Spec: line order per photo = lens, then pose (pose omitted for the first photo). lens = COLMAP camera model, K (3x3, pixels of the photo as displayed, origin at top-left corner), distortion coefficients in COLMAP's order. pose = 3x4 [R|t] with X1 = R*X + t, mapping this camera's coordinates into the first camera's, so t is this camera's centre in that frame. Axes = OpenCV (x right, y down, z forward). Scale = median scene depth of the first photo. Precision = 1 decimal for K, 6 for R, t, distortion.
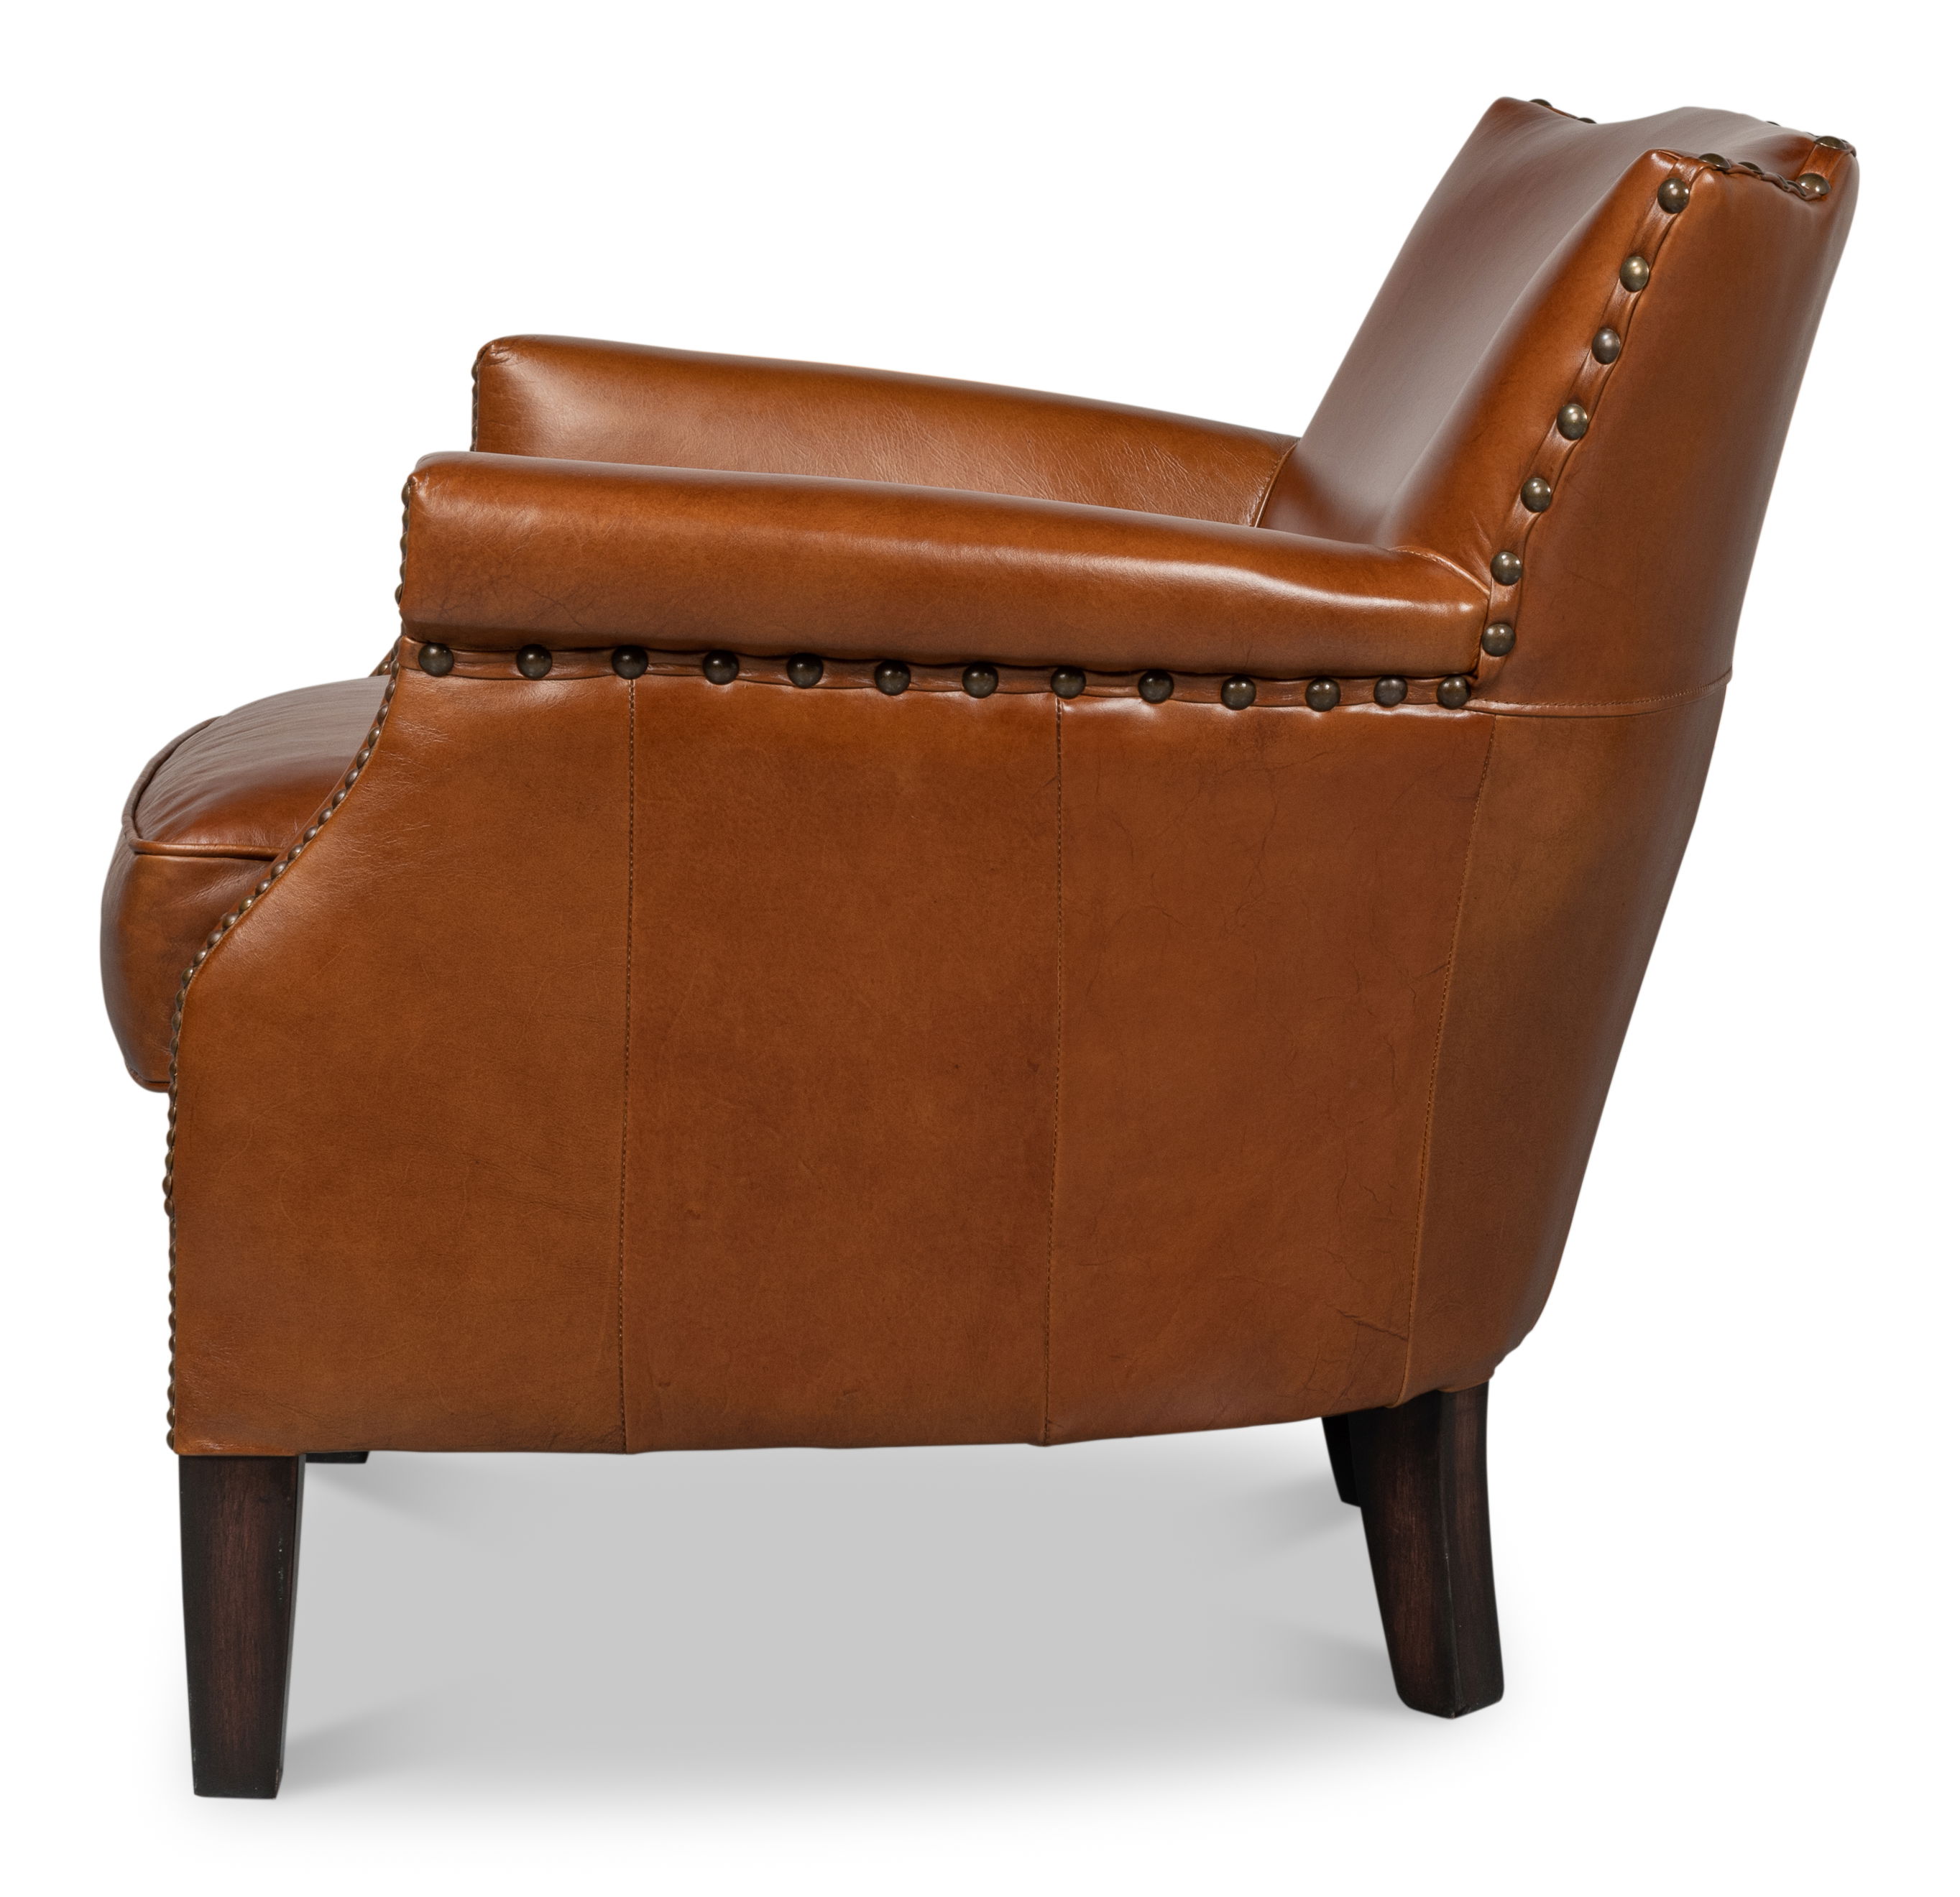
lens RADIAL K [[3328.5, 0, 980.2], [0, 3328.5, 951.5], [0, 0, 1]] dist [0.013079, 0.000000]
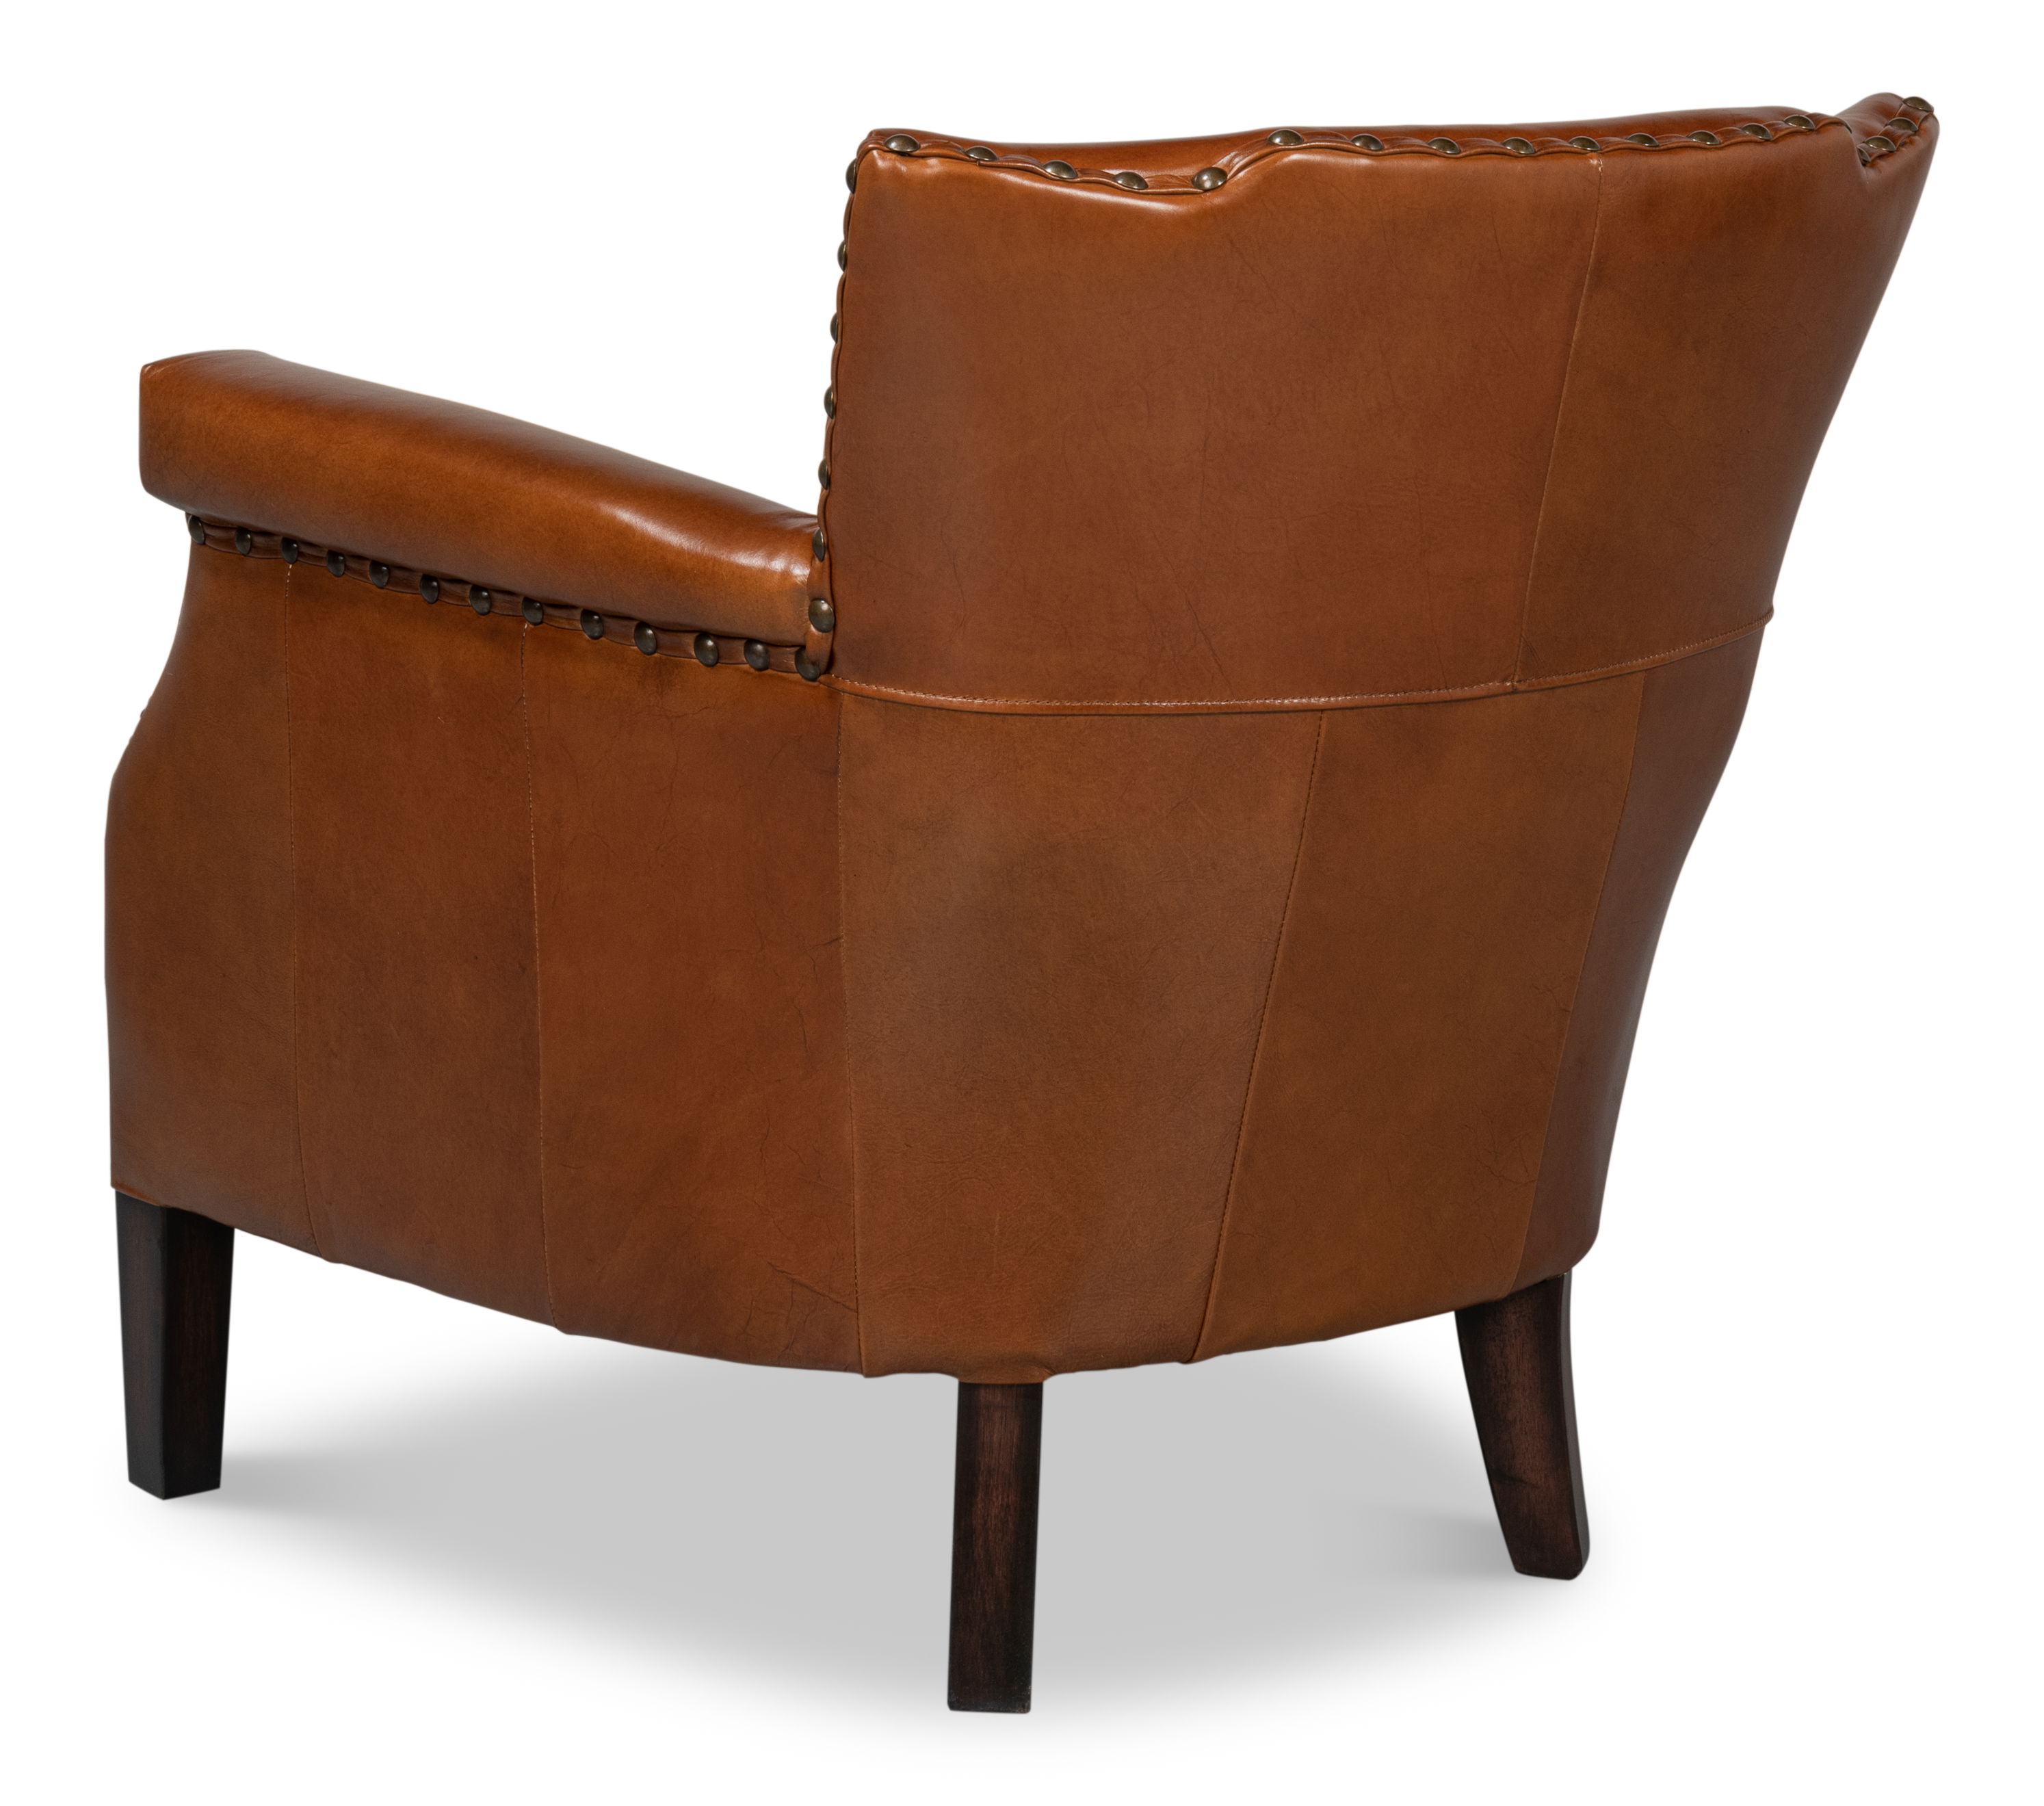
lens RADIAL K [[3378.3, 0, 1021.7], [0, 3378.3, 891.6], [0, 0, 1]] dist [0.025162, 0.000000]
pose [[0.846345, 0.161761, -0.507478, 0.689671], [-0.163557, 0.985664, 0.041414, -0.059905], [0.506902, 0.047951, 0.860669, 0.150303]]
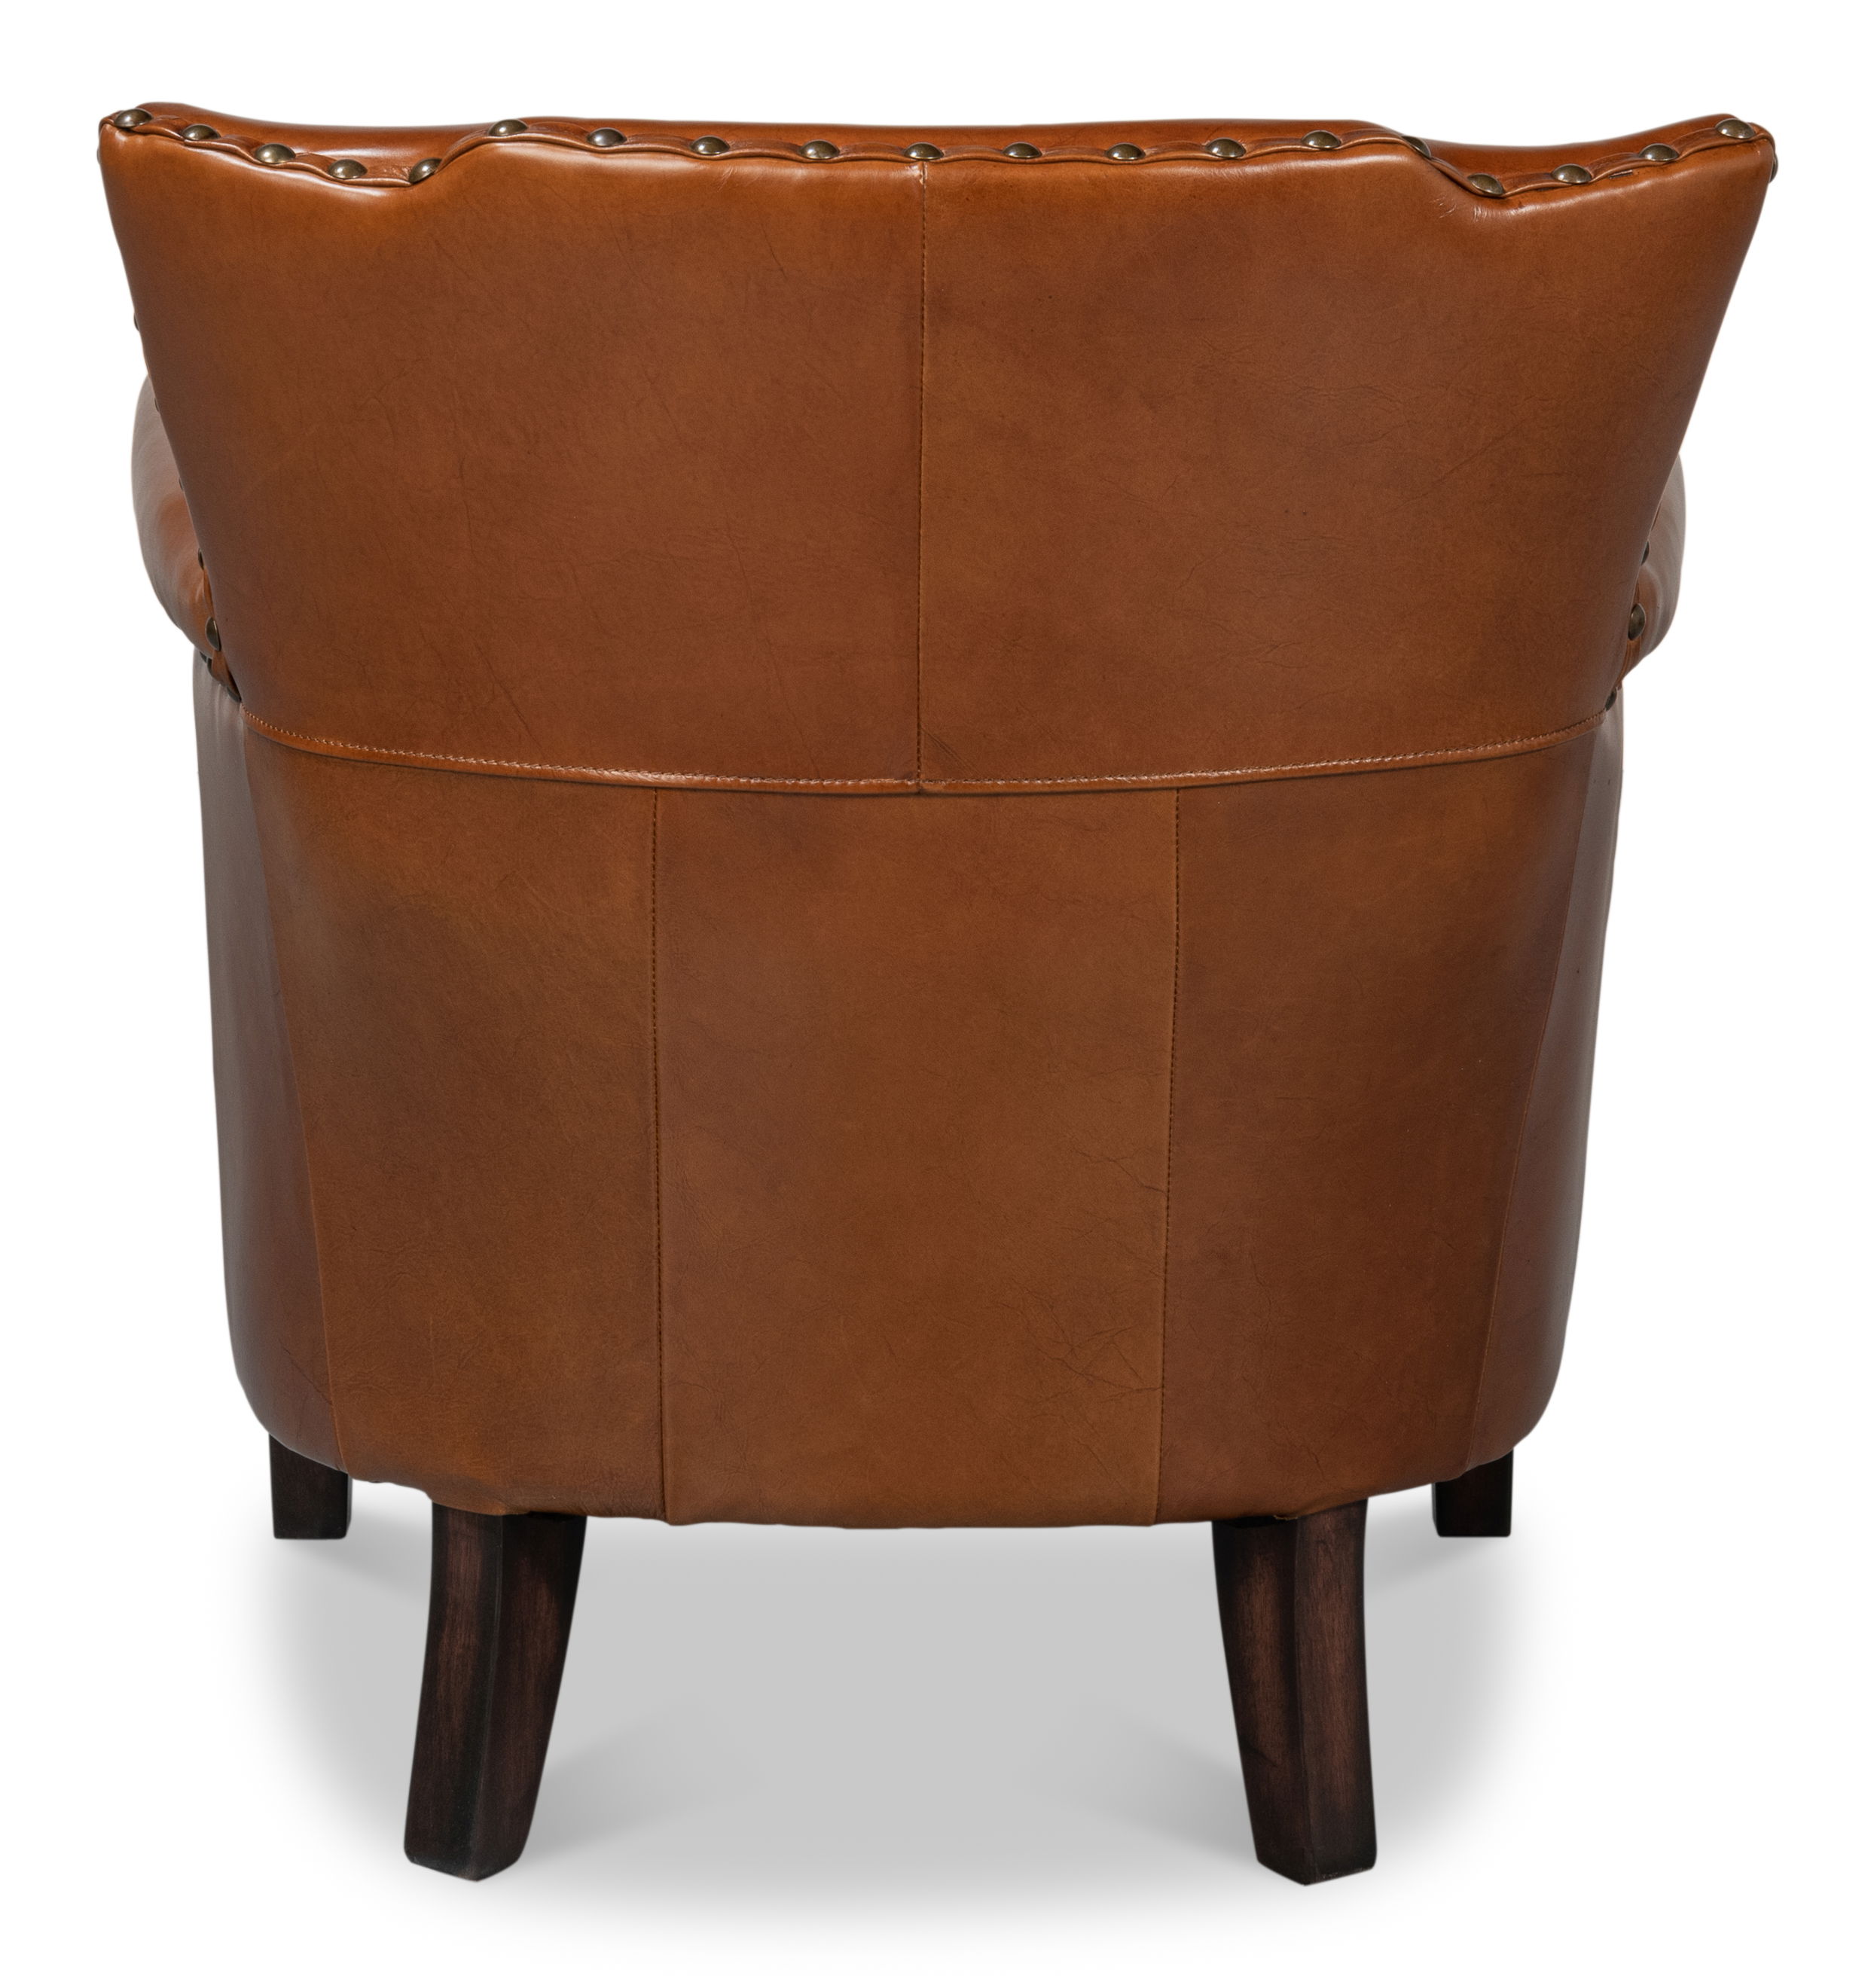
lens RADIAL K [[3869.8, 0, 936.9], [0, 3869.8, 1000.7], [0, 0, 1]] dist [0.014884, 0.000000]
pose [[0.569822, 0.250615, -0.782620, 1.072514], [-0.254228, 0.959403, 0.122123, -0.169632], [0.781454, 0.129376, 0.610403, 0.493883]]
